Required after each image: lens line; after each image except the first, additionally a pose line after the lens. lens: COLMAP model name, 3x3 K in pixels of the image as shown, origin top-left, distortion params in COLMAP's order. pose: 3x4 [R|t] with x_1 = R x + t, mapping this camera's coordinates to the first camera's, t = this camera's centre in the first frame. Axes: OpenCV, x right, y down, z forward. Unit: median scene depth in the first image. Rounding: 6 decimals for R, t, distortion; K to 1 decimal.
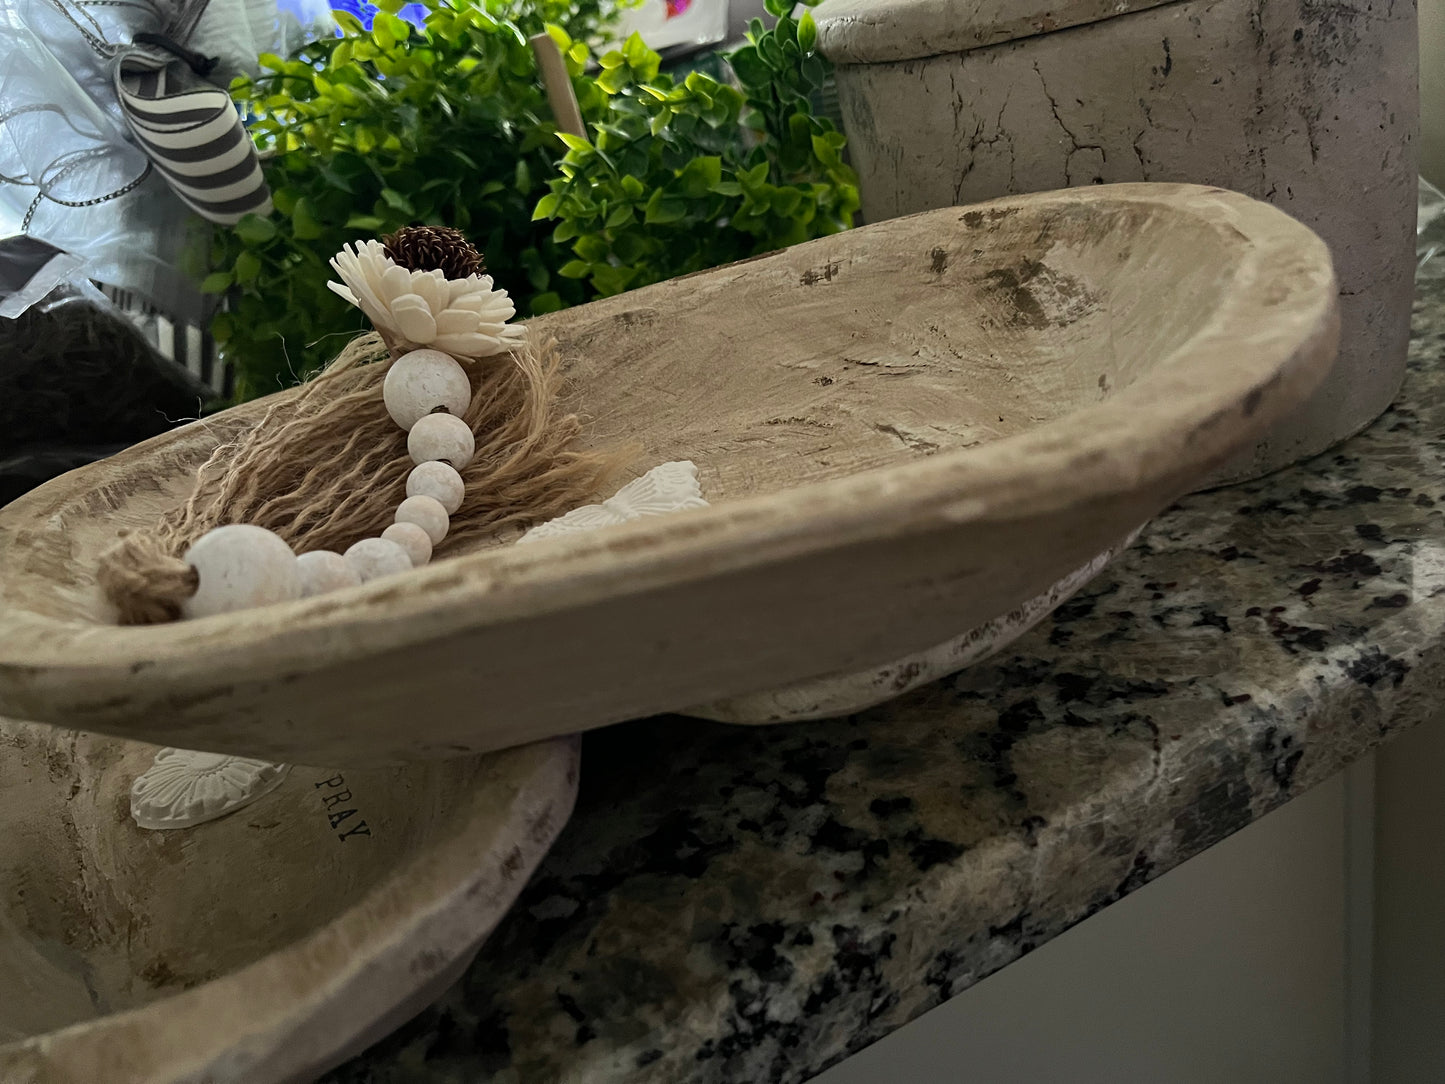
lens RADIAL K [[1068.7, 0, 734.6], [0, 1068.7, 554.4], [0, 0, 1]] dist [0.023596, -0.043532]
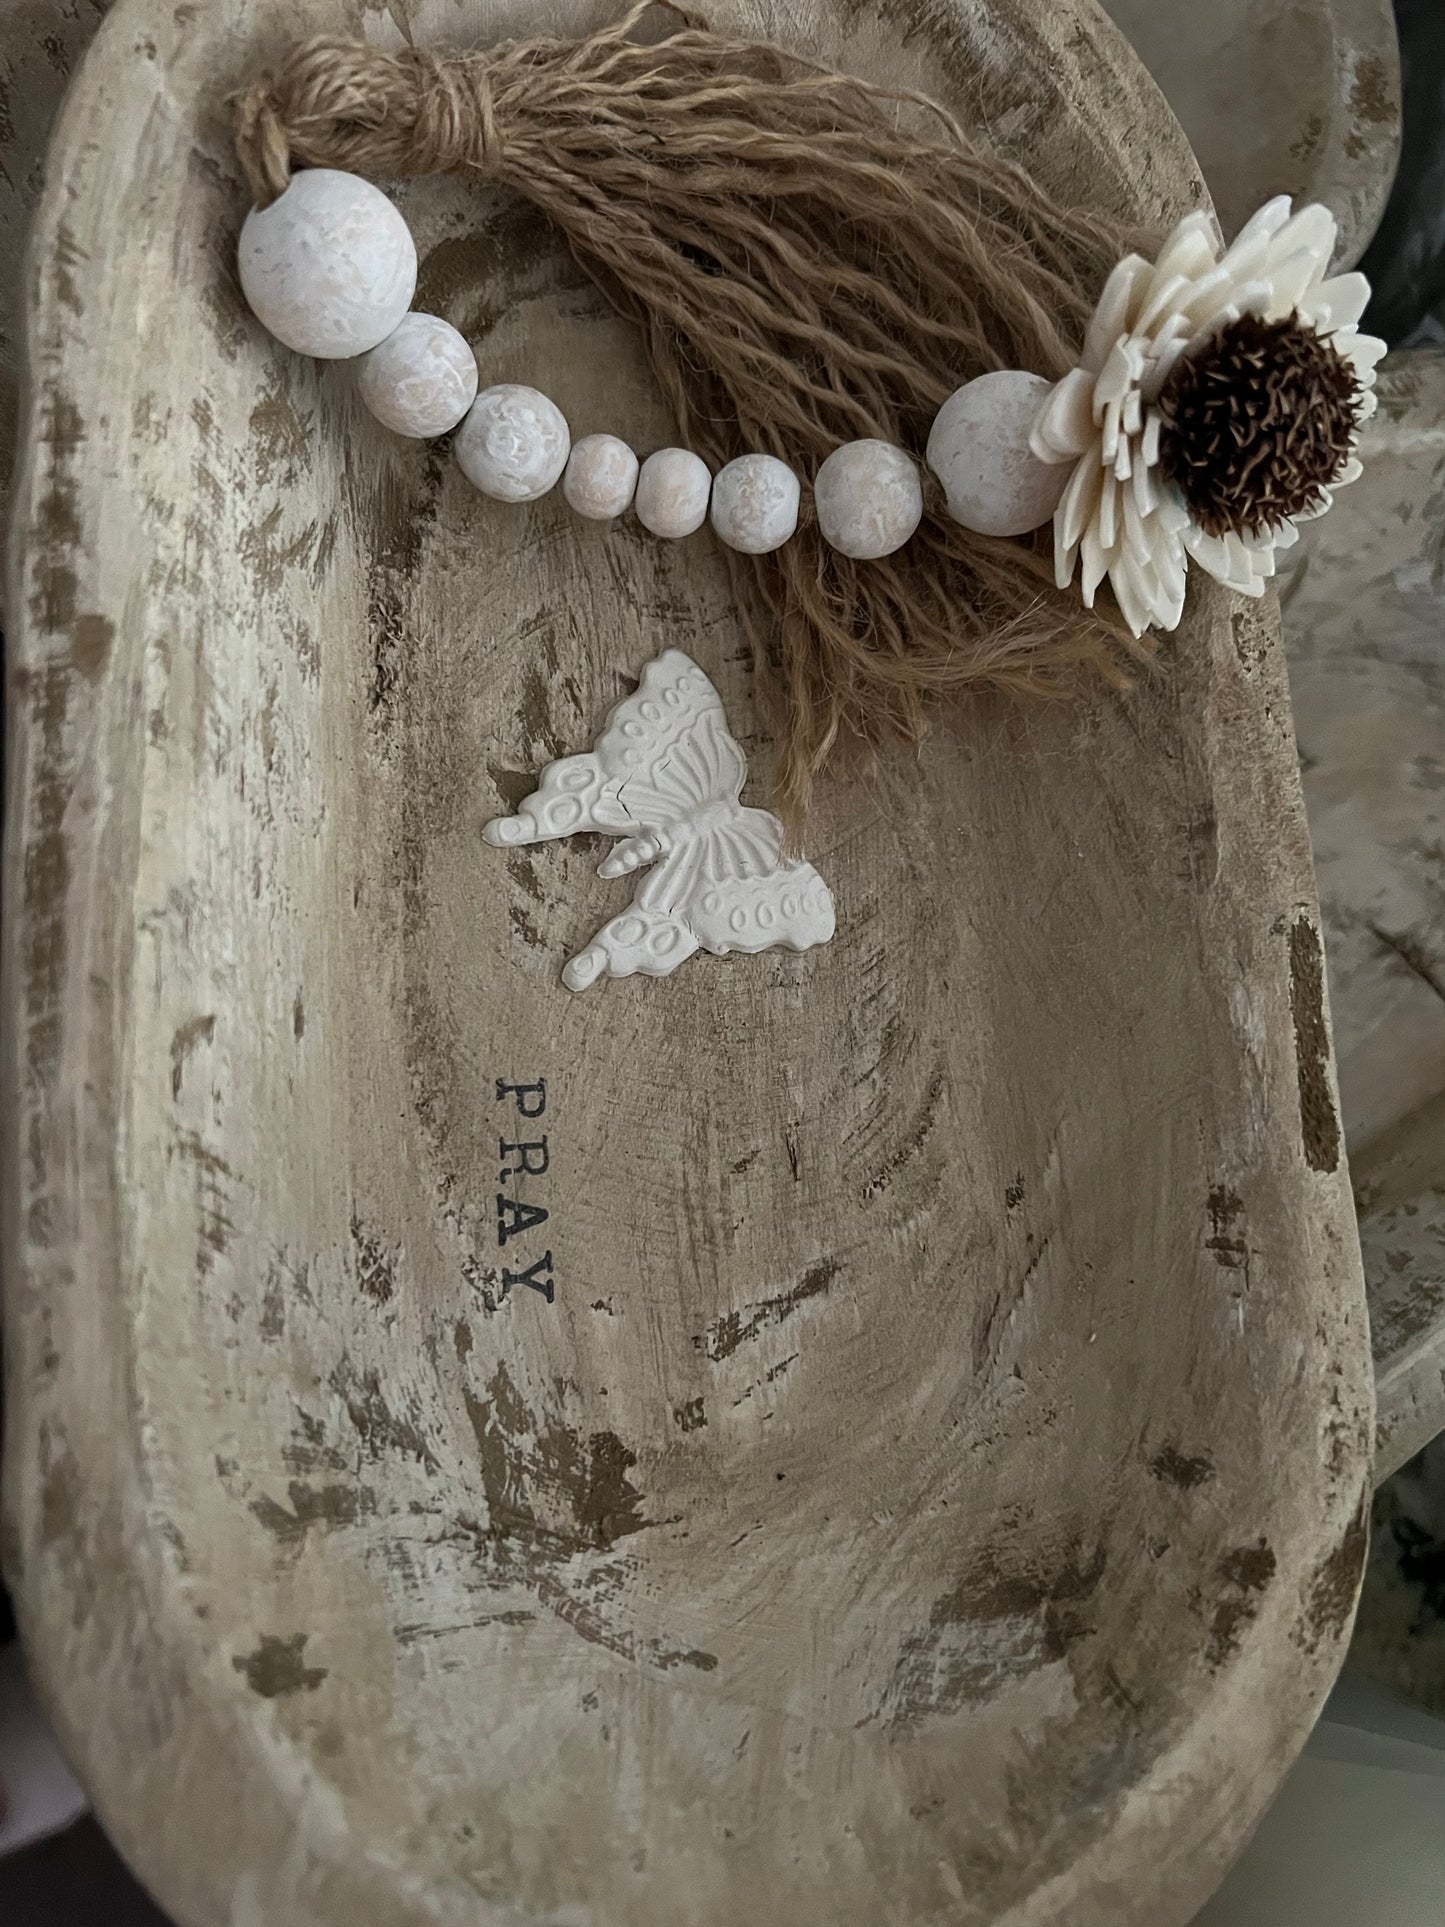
lens RADIAL K [[1501.8, 0, 724.5], [0, 1501.8, 975.0], [0, 0, 1]] dist [0.006398, -0.050294]
pose [[-0.058555, 0.995074, 0.079994, -0.080341], [-0.694974, -0.098157, 0.712304, -0.605626], [0.716647, -0.013885, 0.697298, 0.373776]]
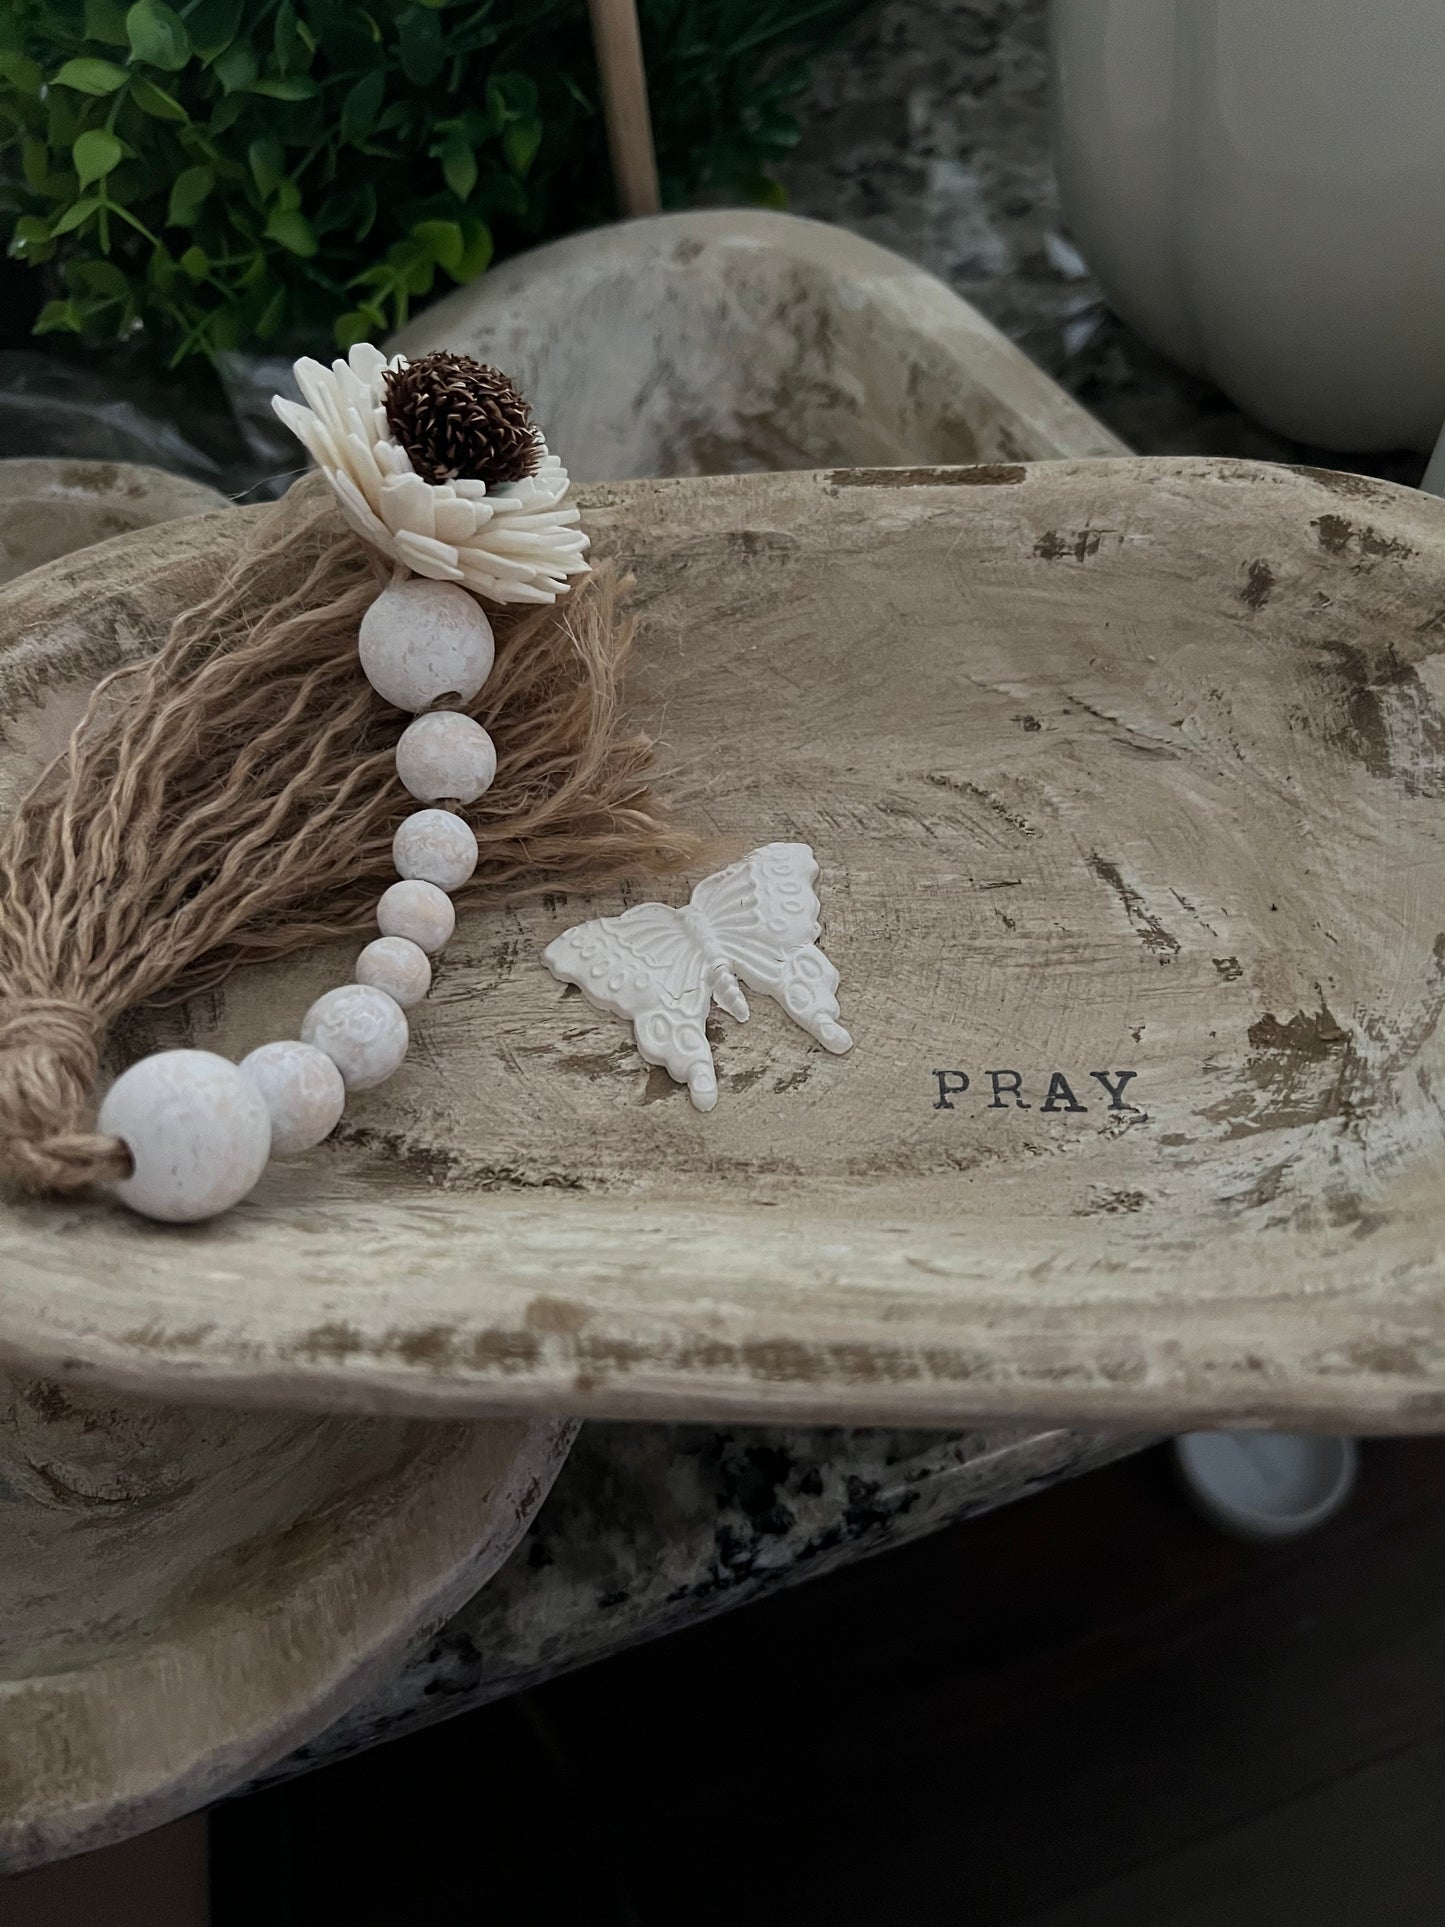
lens RADIAL K [[1466.0, 0, 722.5], [0, 1466.0, 963.5], [0, 0, 1]] dist [0.025059, -0.161460]
pose [[0.980415, 0.171664, 0.096530, -0.164861], [-0.196610, 0.881616, 0.429067, -0.389963], [-0.011447, -0.439642, 0.898100, 0.135486]]
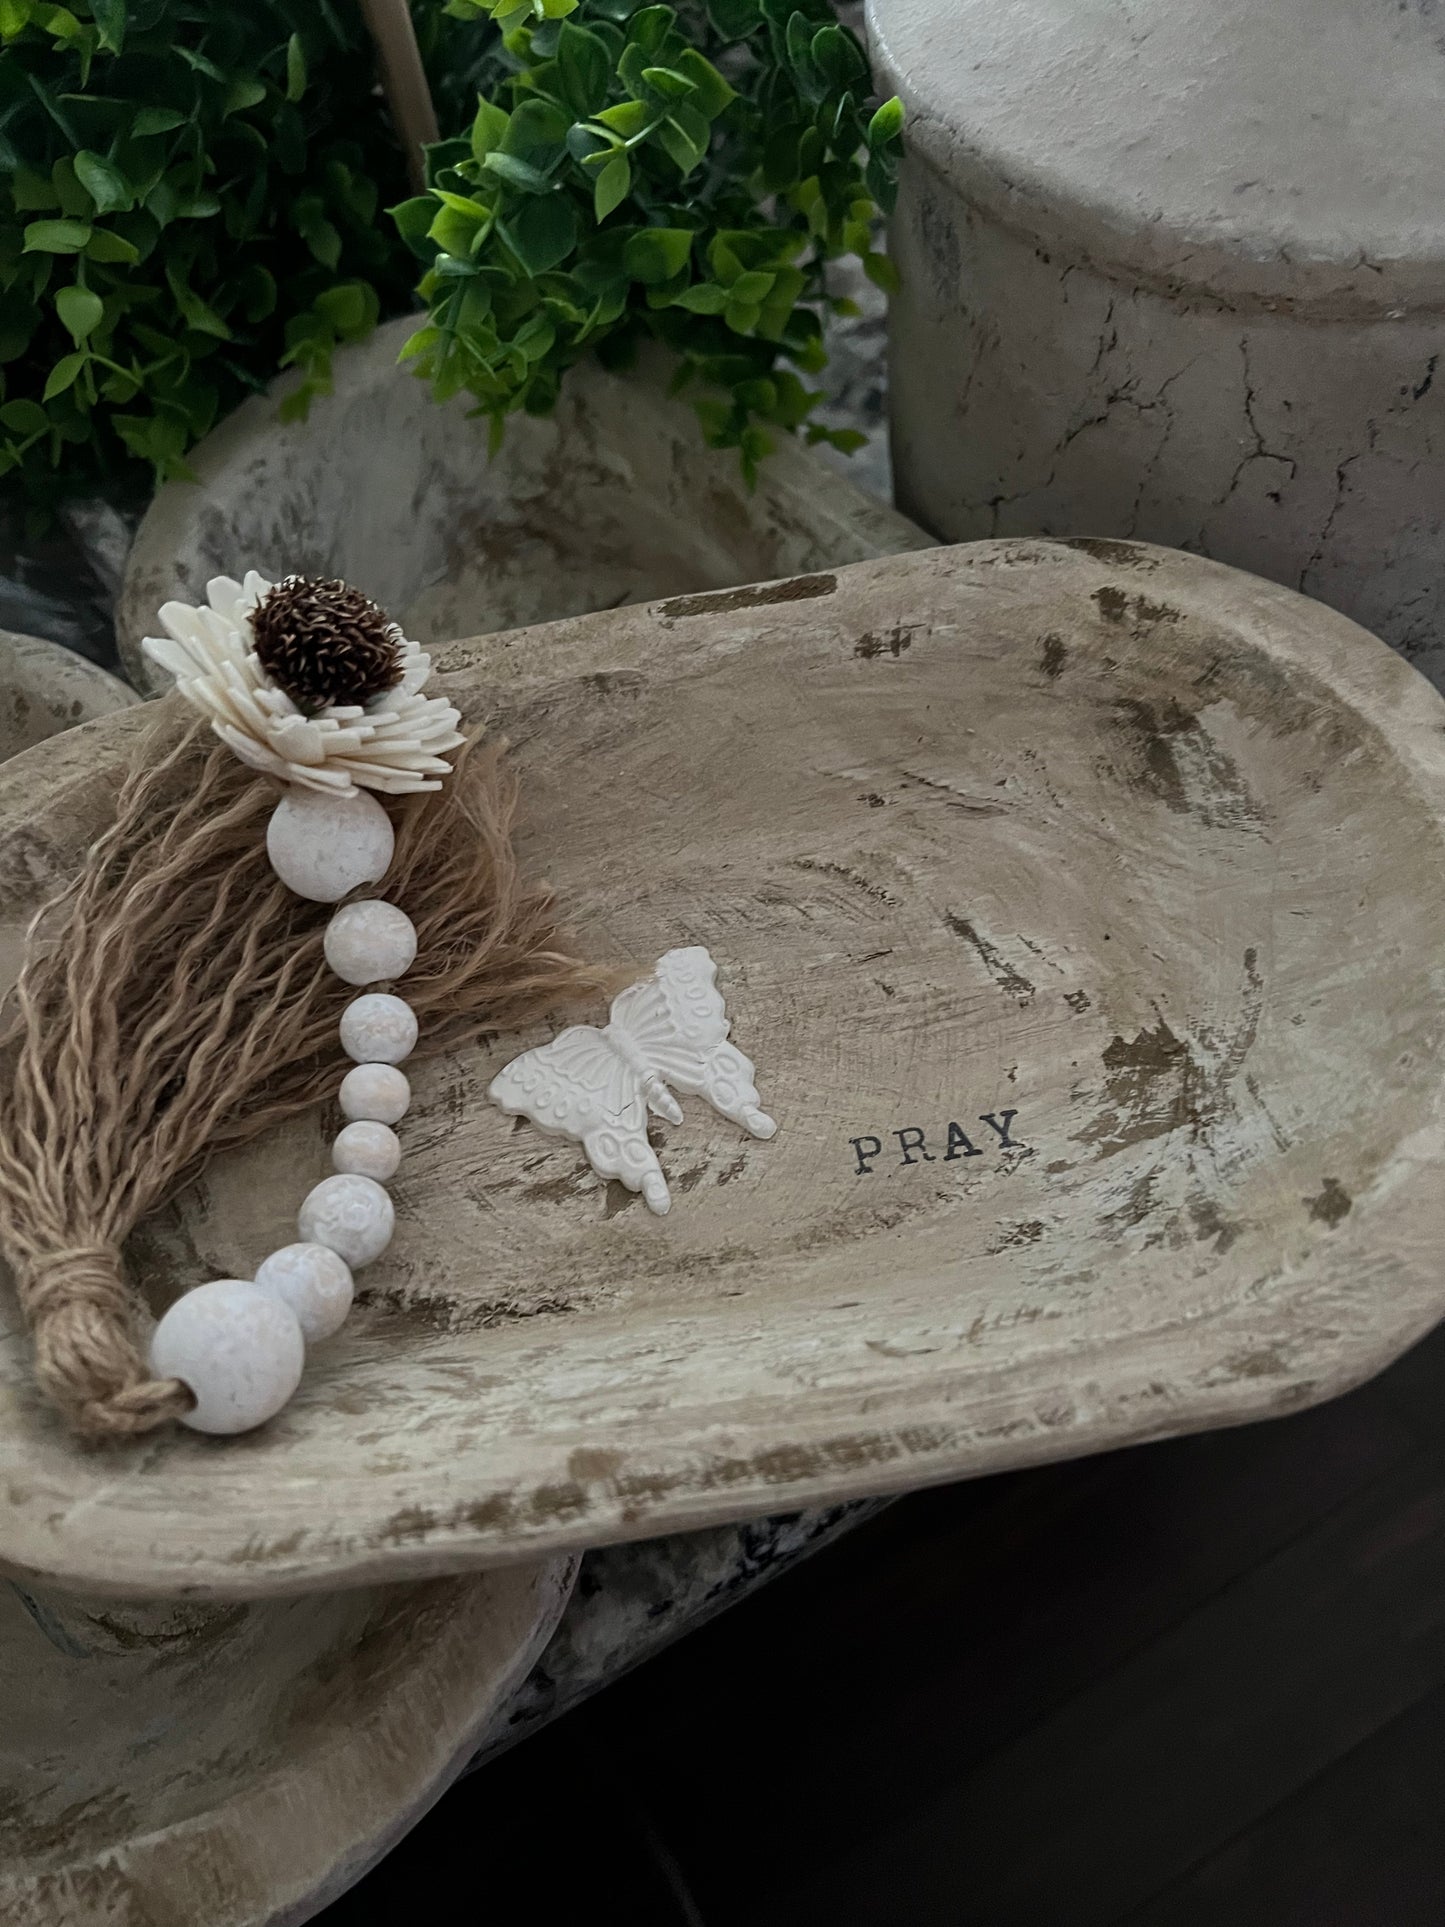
lens RADIAL K [[1450.1, 0, 729.5], [0, 1450.1, 955.2], [0, 0, 1]] dist [0.069946, -0.279824]
pose [[0.977513, -0.012385, 0.210510, -0.230757], [-0.093250, 0.869977, 0.484194, -0.558106], [-0.189136, -0.492937, 0.849259, 0.118404]]
